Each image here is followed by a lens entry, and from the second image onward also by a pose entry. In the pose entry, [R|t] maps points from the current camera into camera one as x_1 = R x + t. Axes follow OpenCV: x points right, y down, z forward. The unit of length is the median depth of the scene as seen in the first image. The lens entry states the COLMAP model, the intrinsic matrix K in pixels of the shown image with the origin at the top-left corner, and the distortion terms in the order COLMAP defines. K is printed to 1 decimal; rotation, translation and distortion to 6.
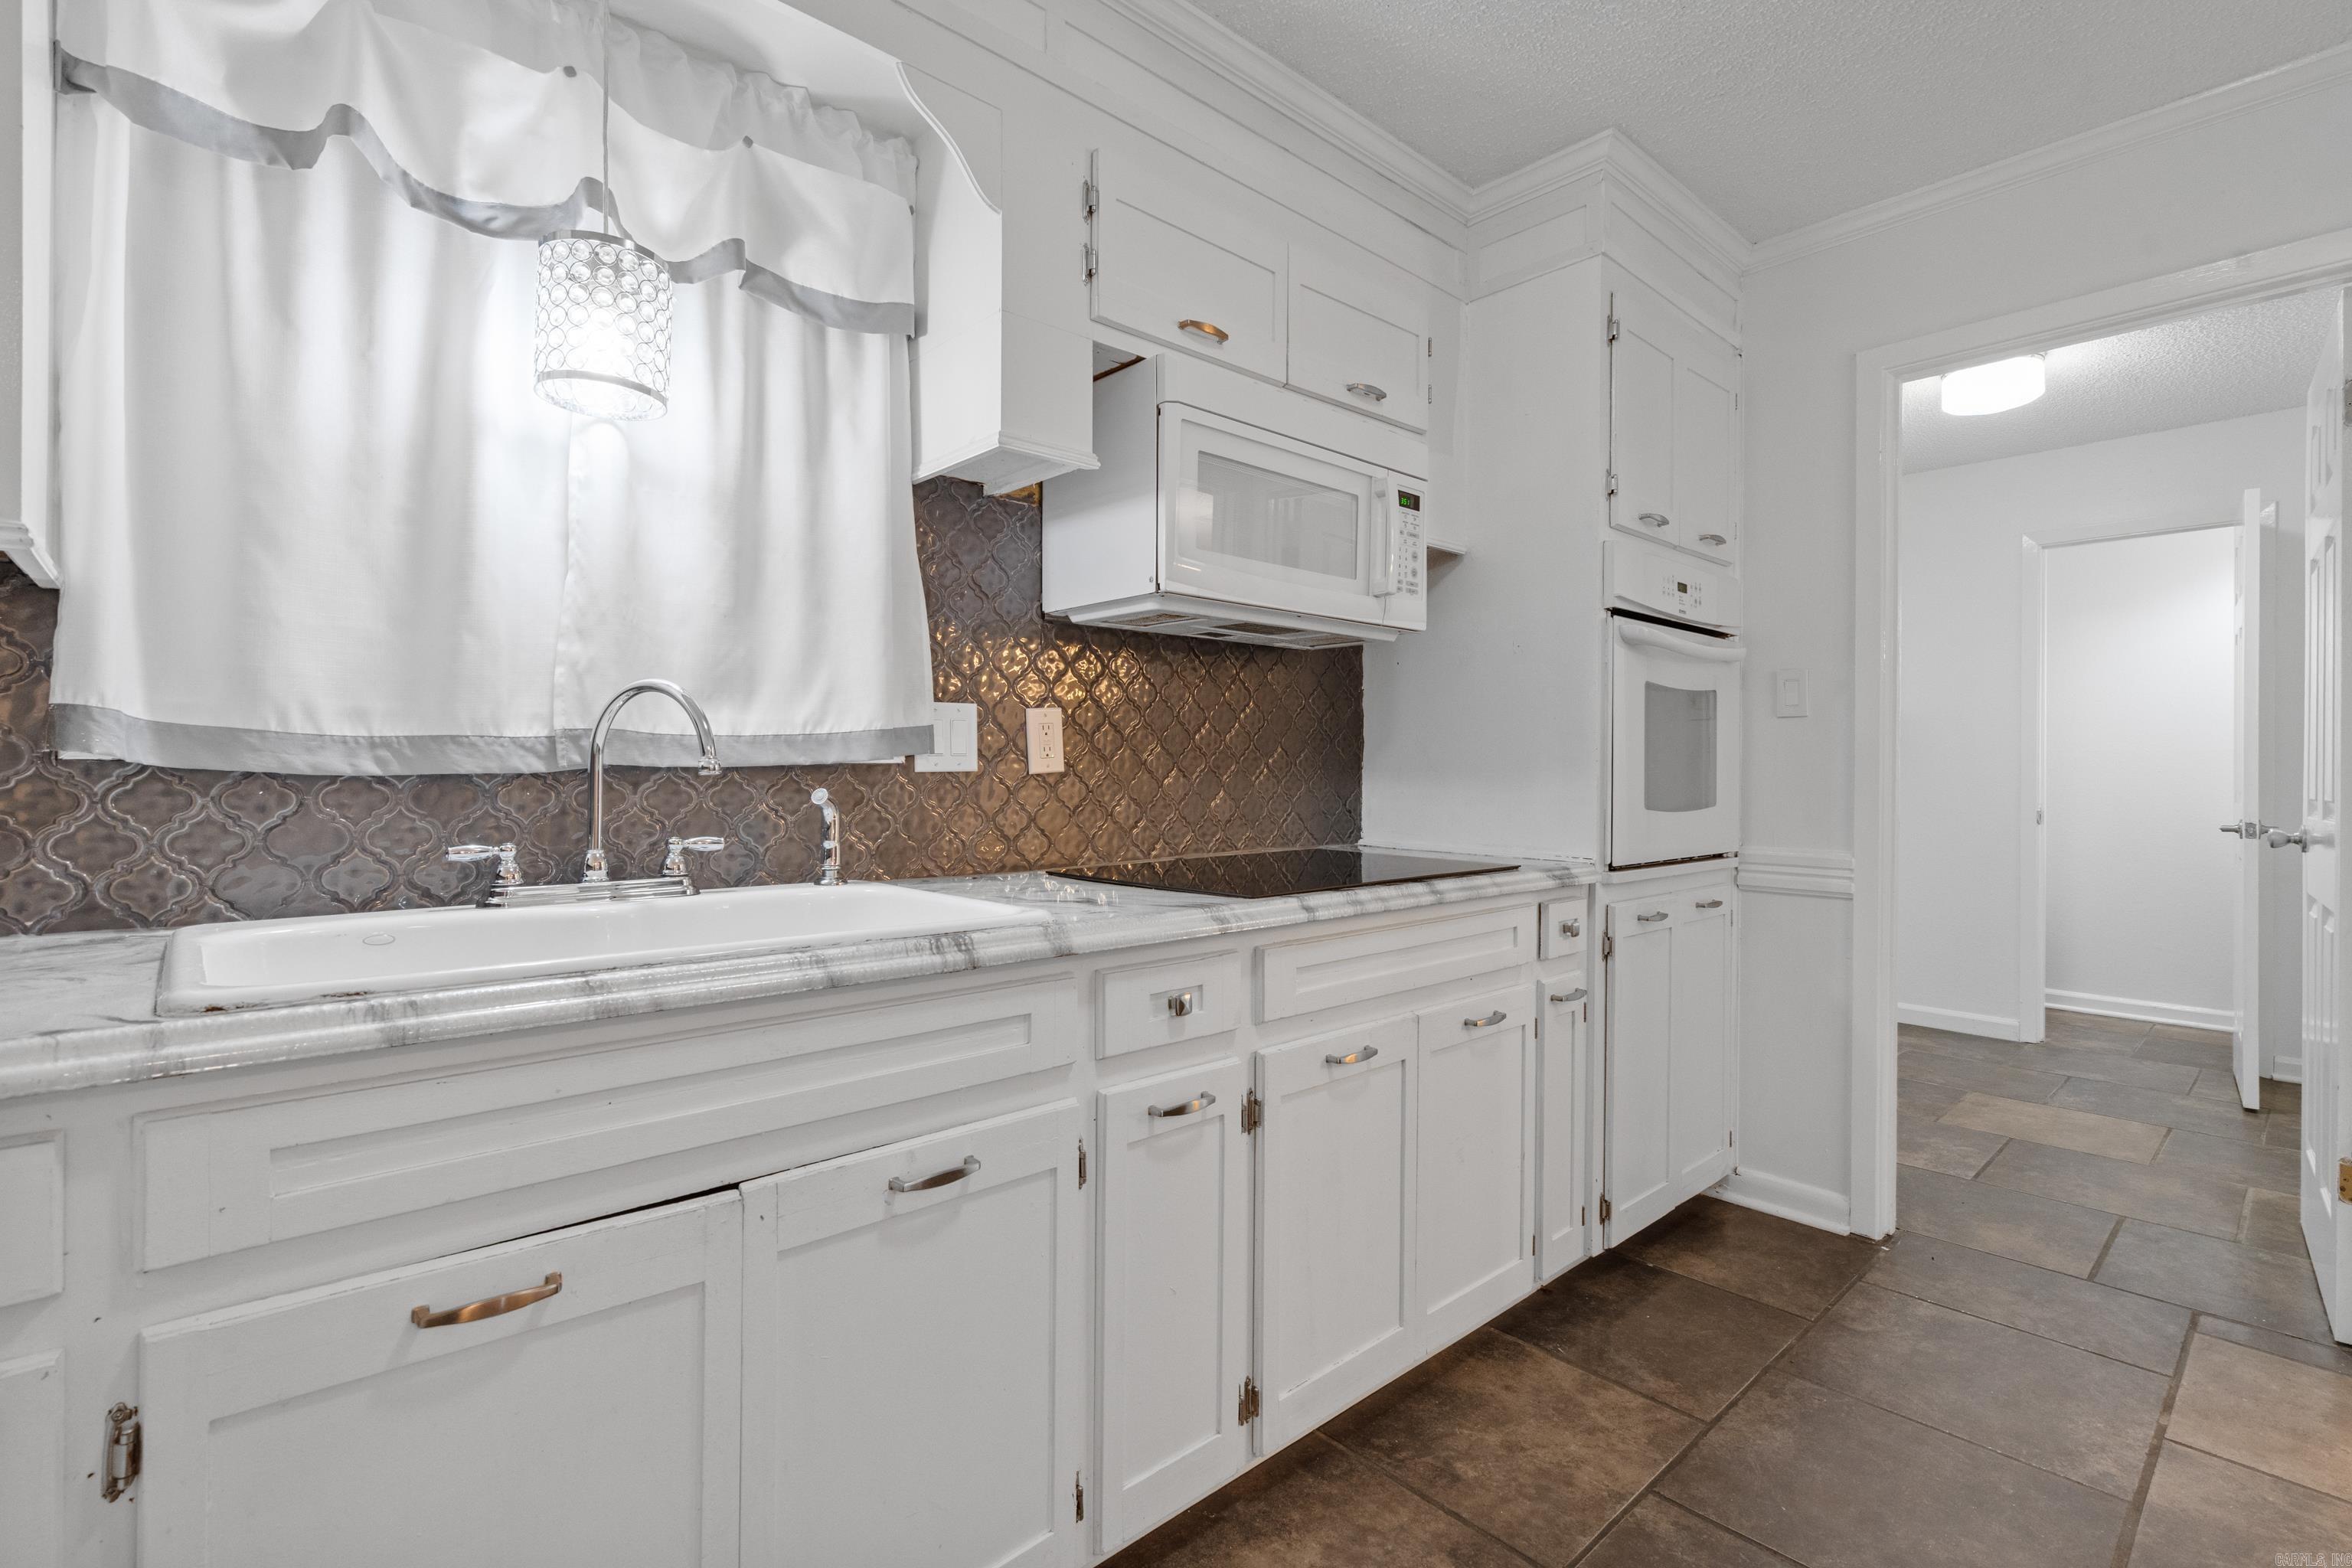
lens RADIAL K [[1072.3, 0, 1176.0], [0, 1072.3, 784.0], [0, 0, 1]] dist [0.002498, 0.000222]
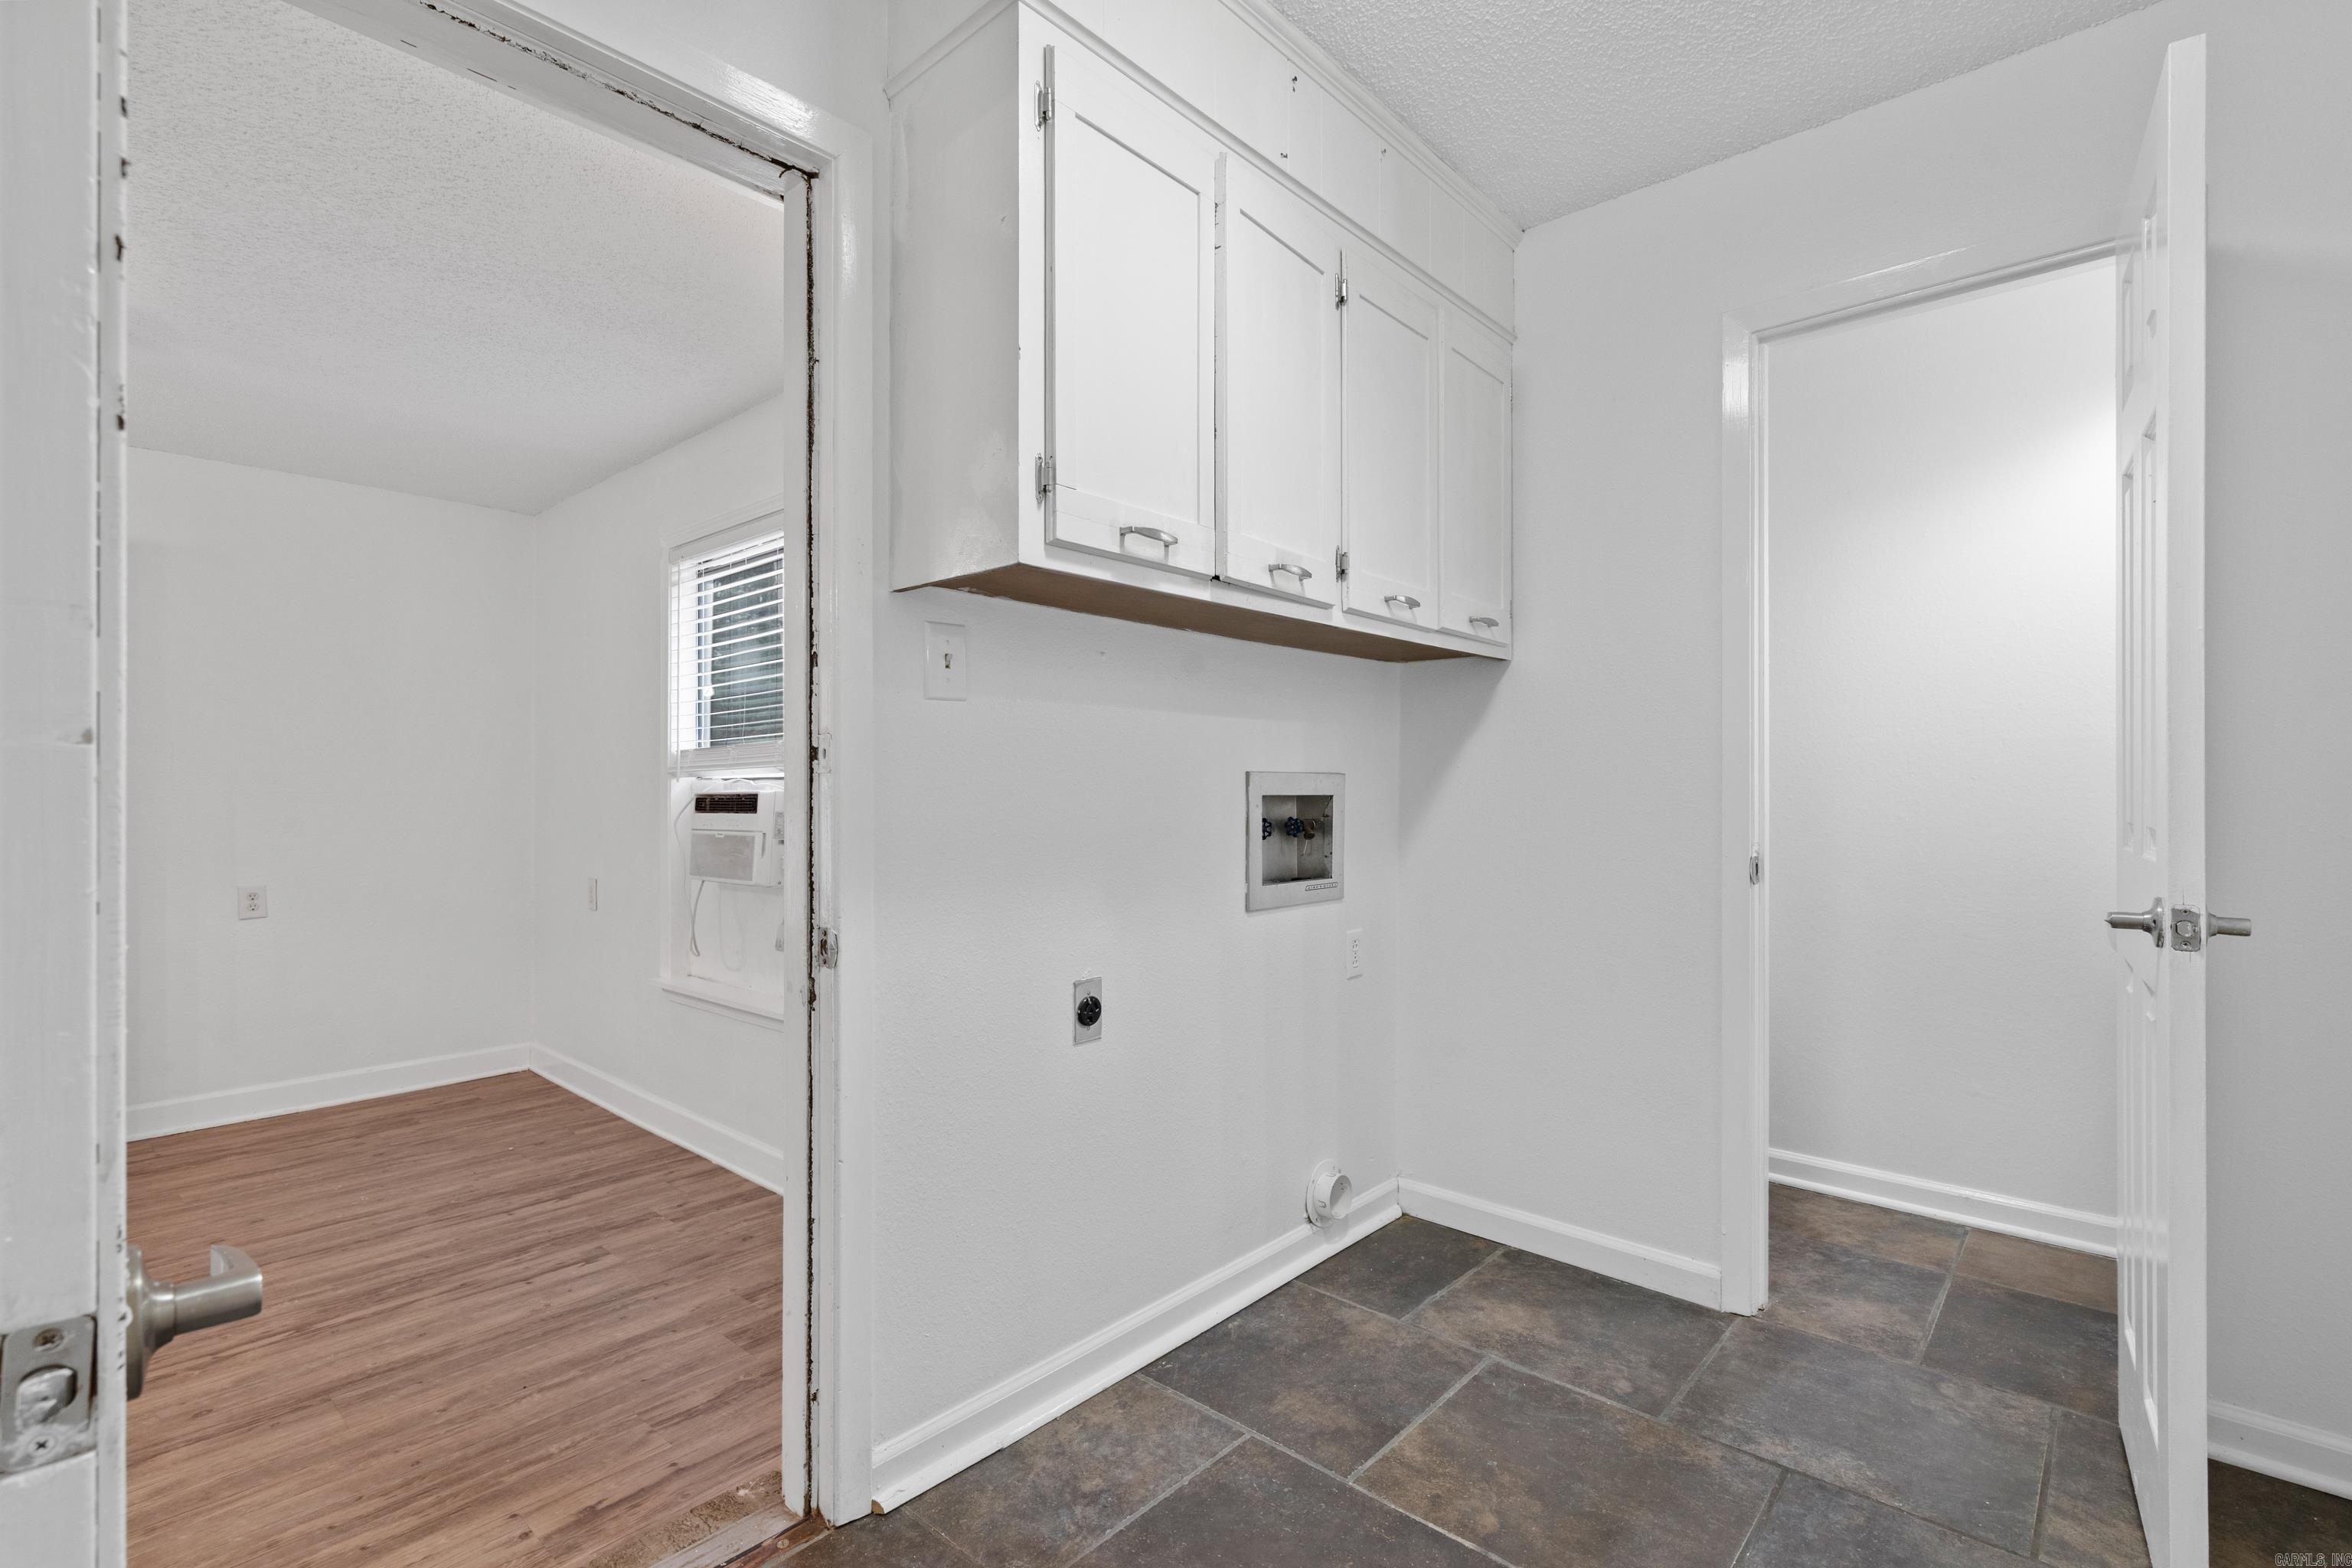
lens RADIAL K [[1027.8, 0, 1164.1], [0, 1027.8, 786.6], [0, 0, 1]] dist [0.001548, 0.000306]
pose [[0.990957, -0.010093, 0.133801, 0.427709], [0.010857, 0.999929, -0.004979, -0.012400], [-0.133741, 0.006386, 0.990996, 0.510135]]
